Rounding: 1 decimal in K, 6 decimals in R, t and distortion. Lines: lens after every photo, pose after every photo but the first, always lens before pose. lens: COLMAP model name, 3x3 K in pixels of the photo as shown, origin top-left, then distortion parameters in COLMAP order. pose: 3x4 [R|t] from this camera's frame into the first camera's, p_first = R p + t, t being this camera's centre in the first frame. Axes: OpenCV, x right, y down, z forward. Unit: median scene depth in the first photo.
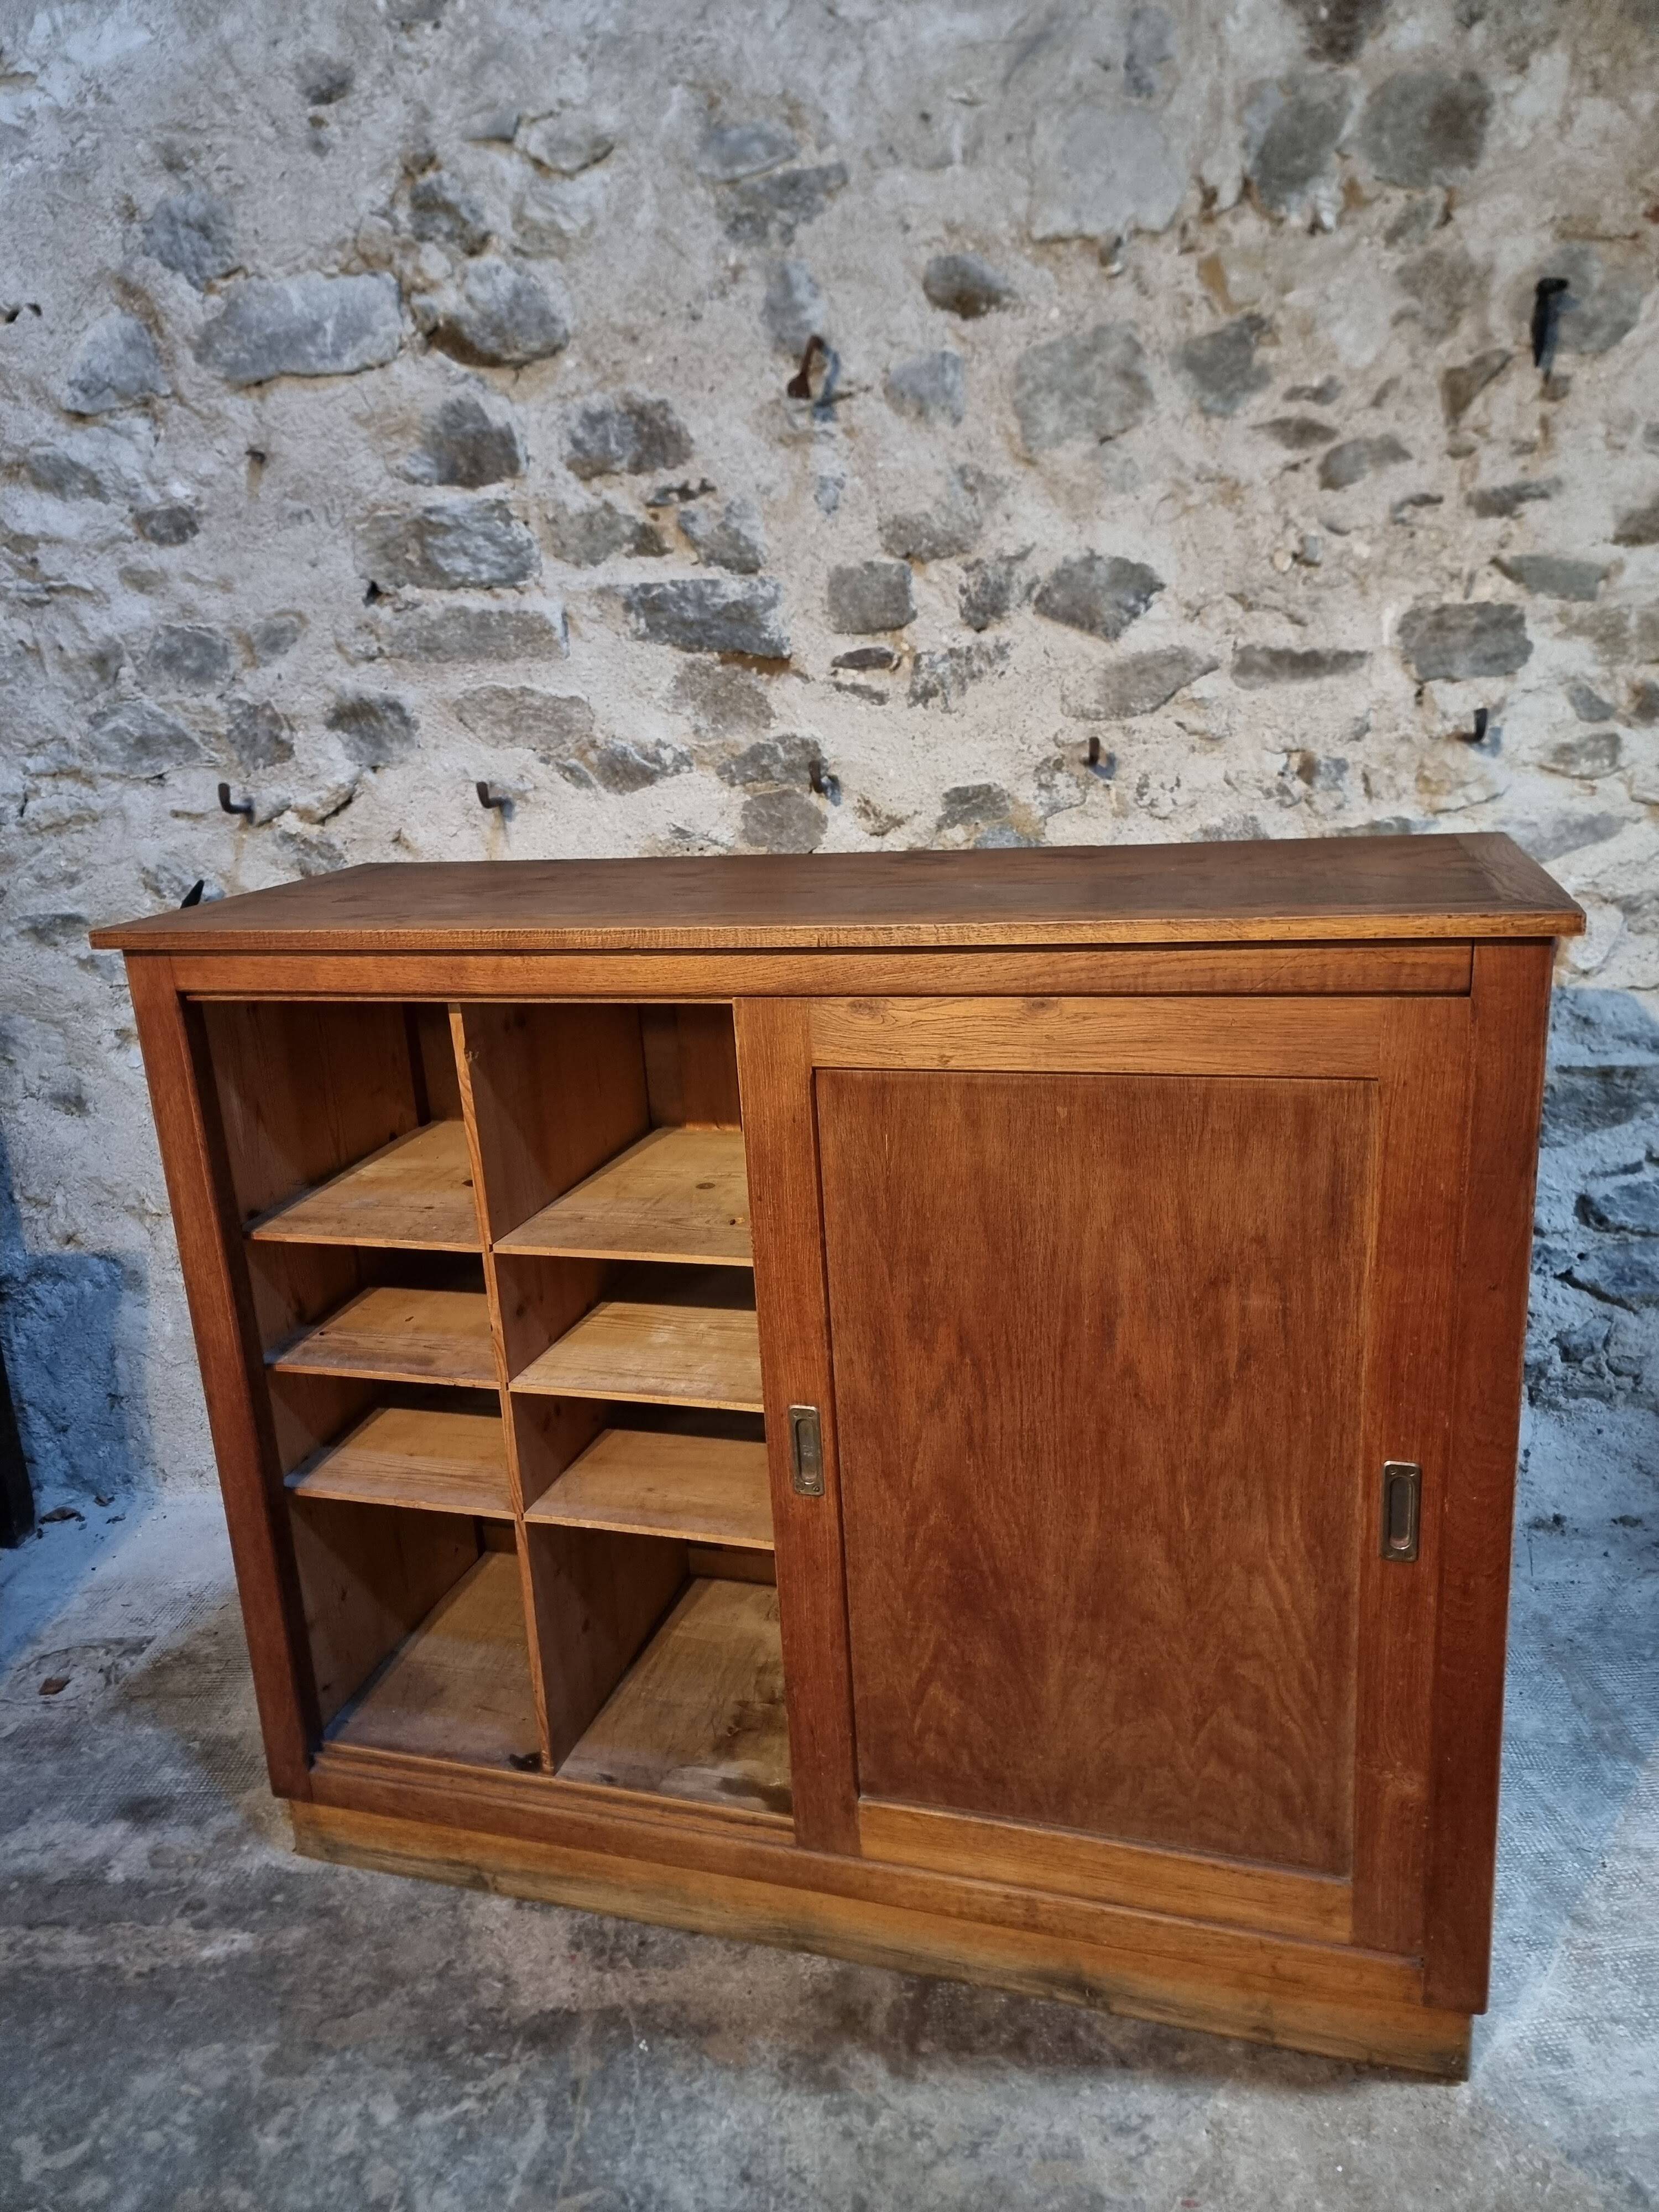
lens RADIAL K [[1559.9, 0, 813.2], [0, 1559.9, 1104.3], [0, 0, 1]] dist [0.062023, -0.056183]
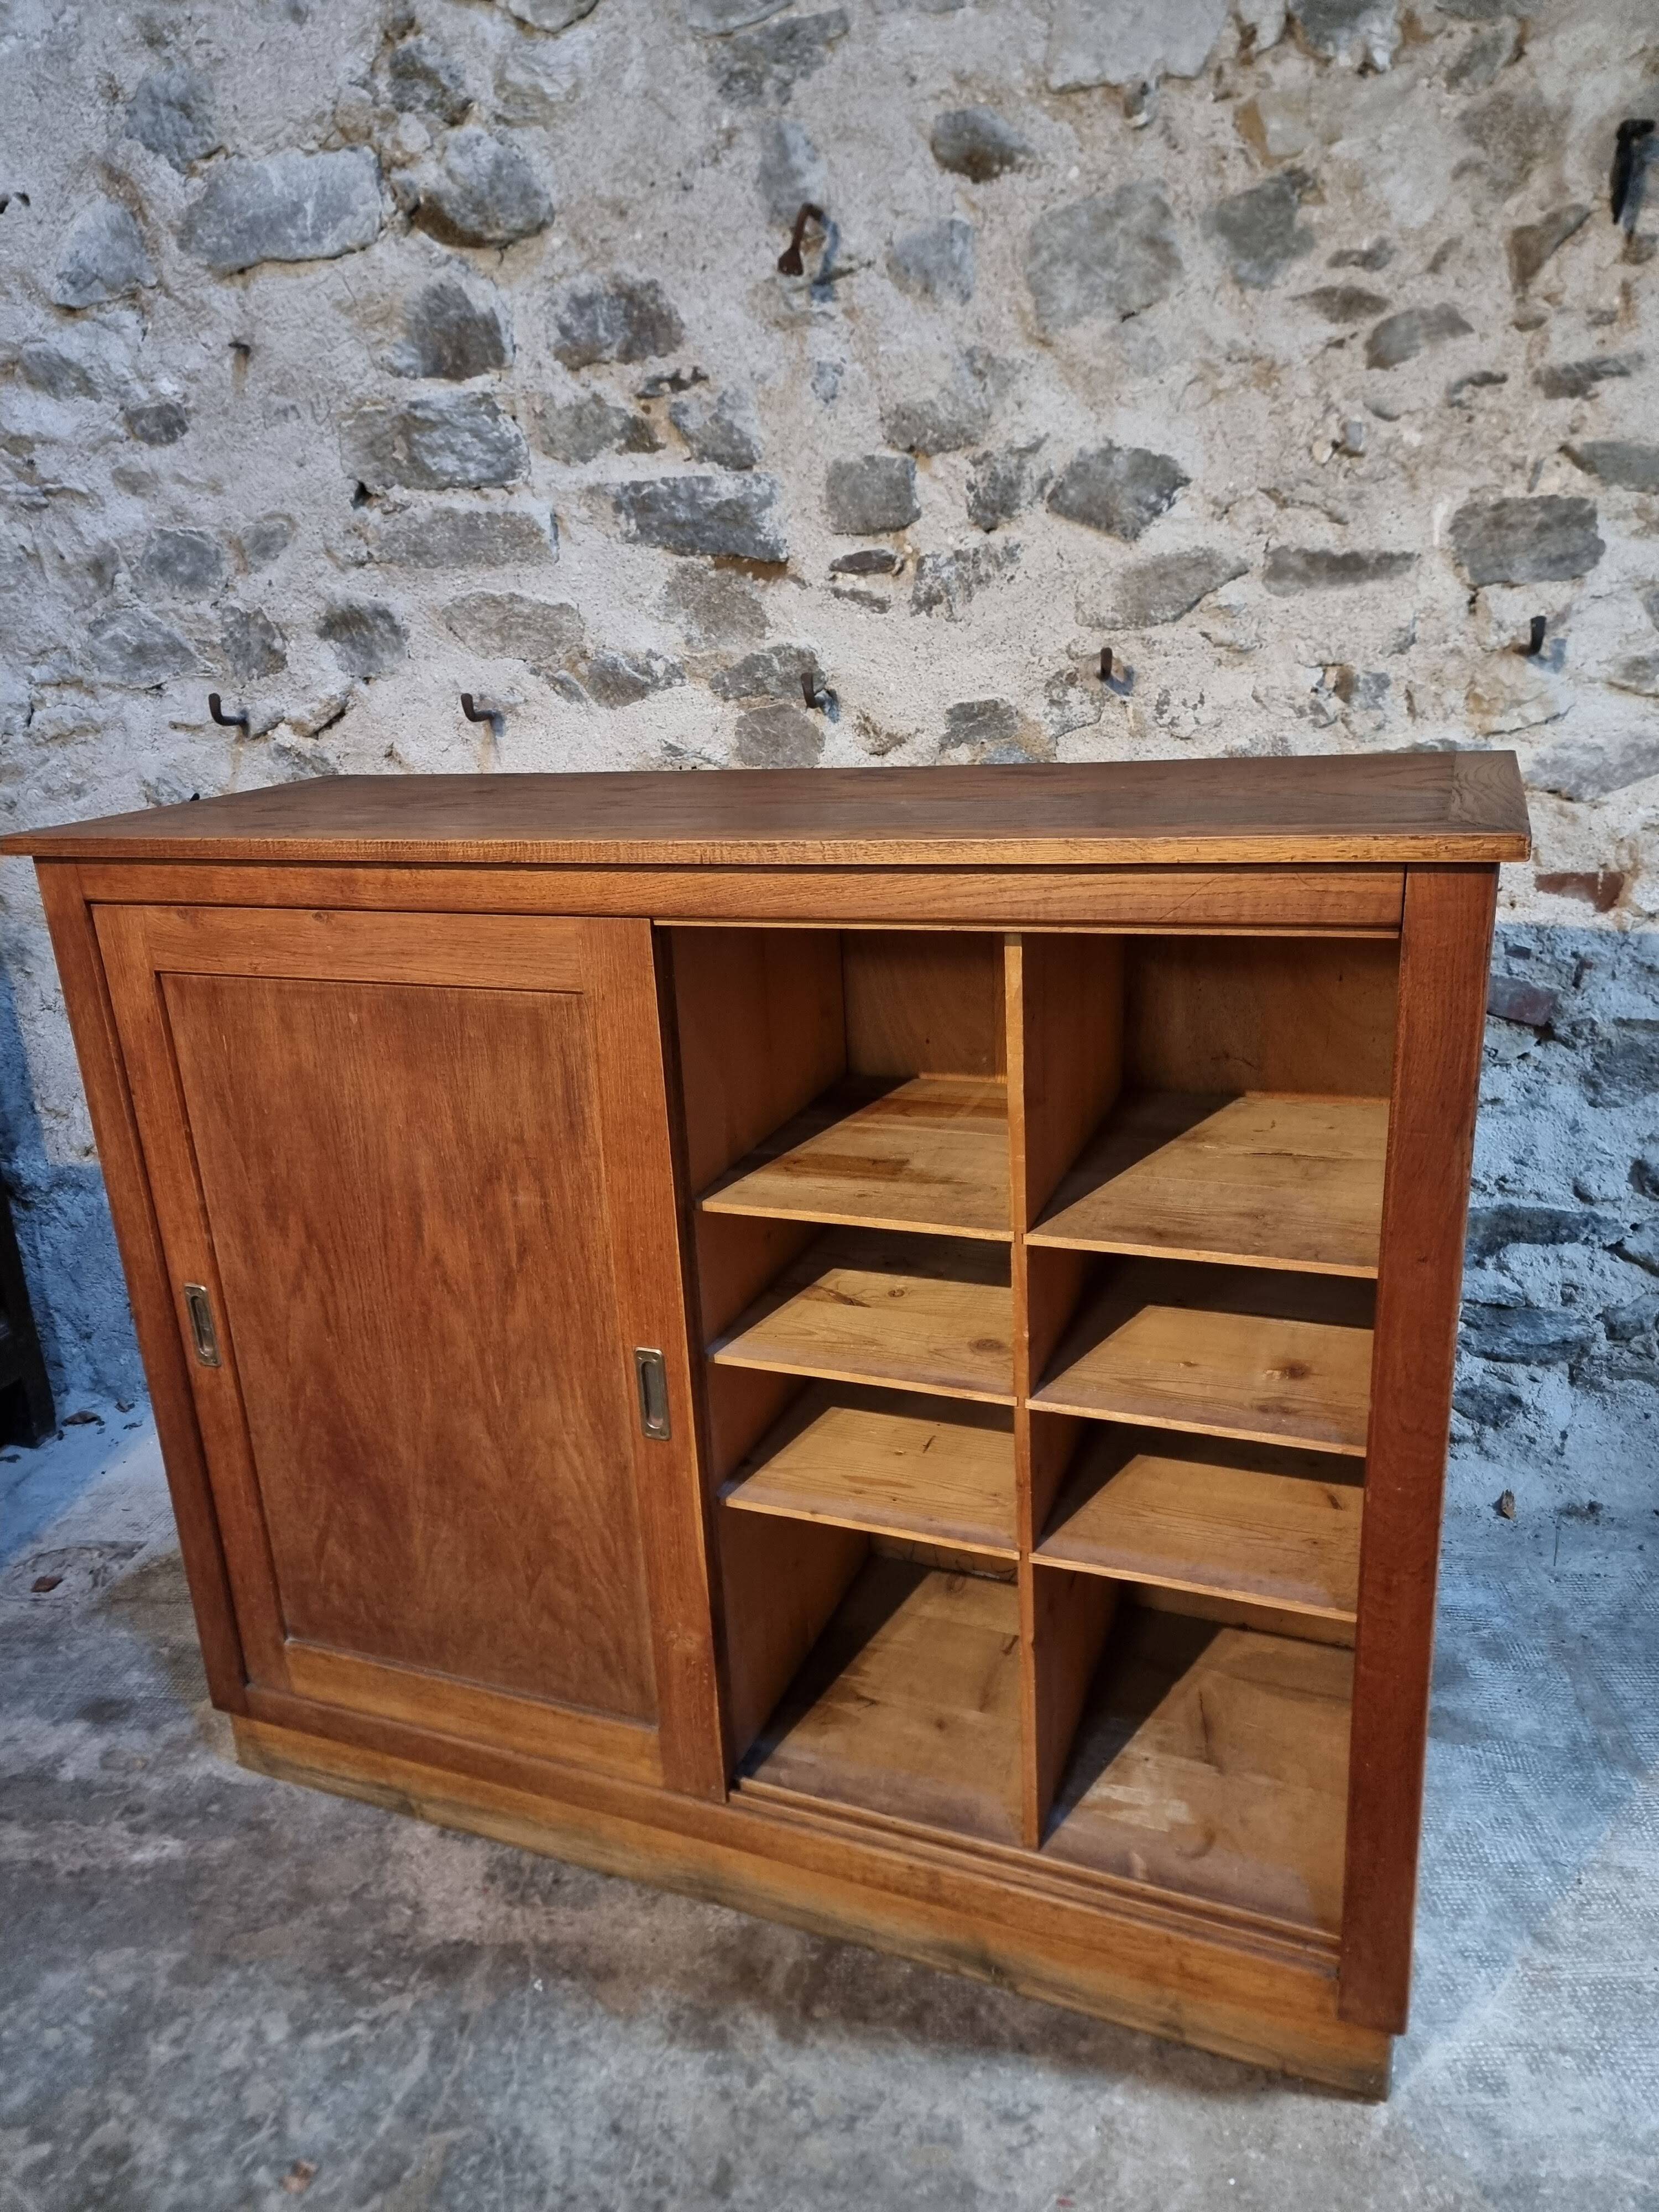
lens RADIAL K [[1559.9, 0, 794.6], [0, 1559.9, 1126.2], [0, 0, 1]] dist [0.062023, -0.056183]
pose [[0.994865, 0.033451, -0.095525, 0.095233], [-0.028250, 0.998070, 0.055293, 0.000904], [0.097191, -0.052311, 0.993890, 0.047698]]
